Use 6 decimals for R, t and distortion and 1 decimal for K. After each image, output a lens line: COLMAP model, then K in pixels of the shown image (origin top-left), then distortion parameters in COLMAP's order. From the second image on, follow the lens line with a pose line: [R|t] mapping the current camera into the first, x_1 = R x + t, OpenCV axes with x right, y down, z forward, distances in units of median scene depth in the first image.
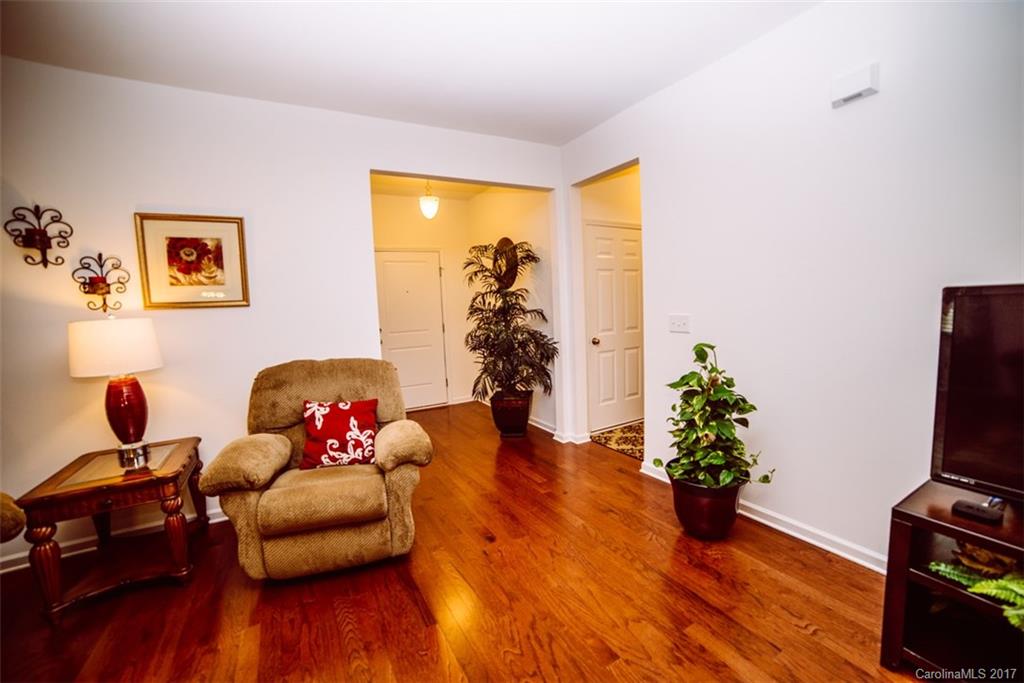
lens RADIAL K [[418.4, 0, 512.2], [0, 418.4, 343.6], [0, 0, 1]] dist [-0.108482, 0.038464]
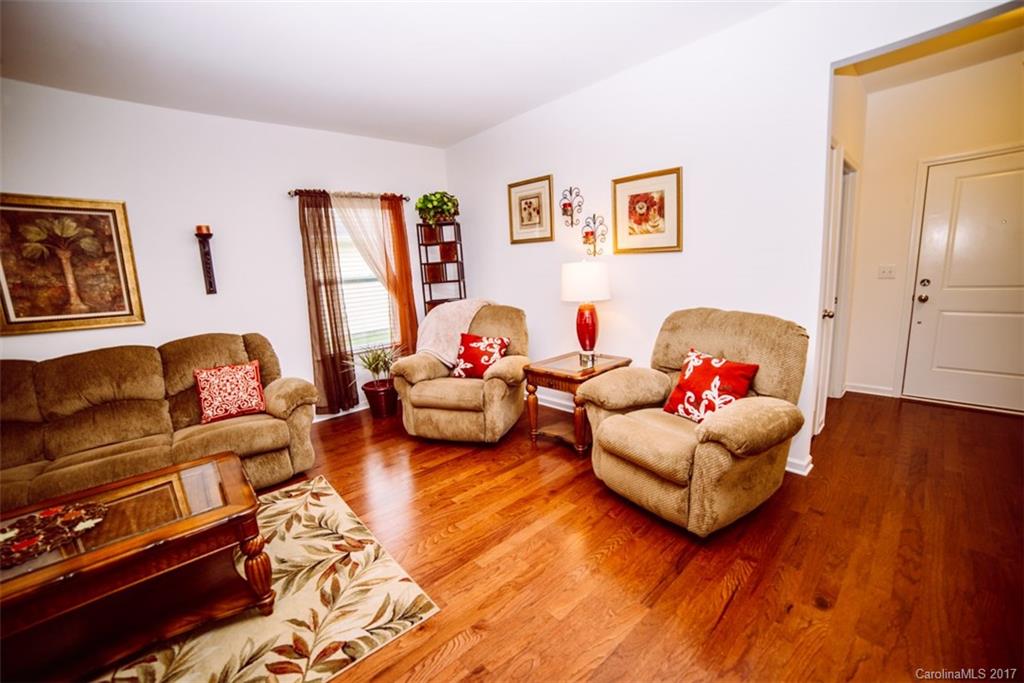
lens RADIAL K [[418.4, 0, 512.2], [0, 418.4, 343.6], [0, 0, 1]] dist [-0.108482, 0.038464]
pose [[0.228660, 0.203237, -0.952055, 0.370079], [-0.053137, 0.979113, 0.196250, -0.049348], [0.972055, 0.005714, 0.234684, 0.350476]]
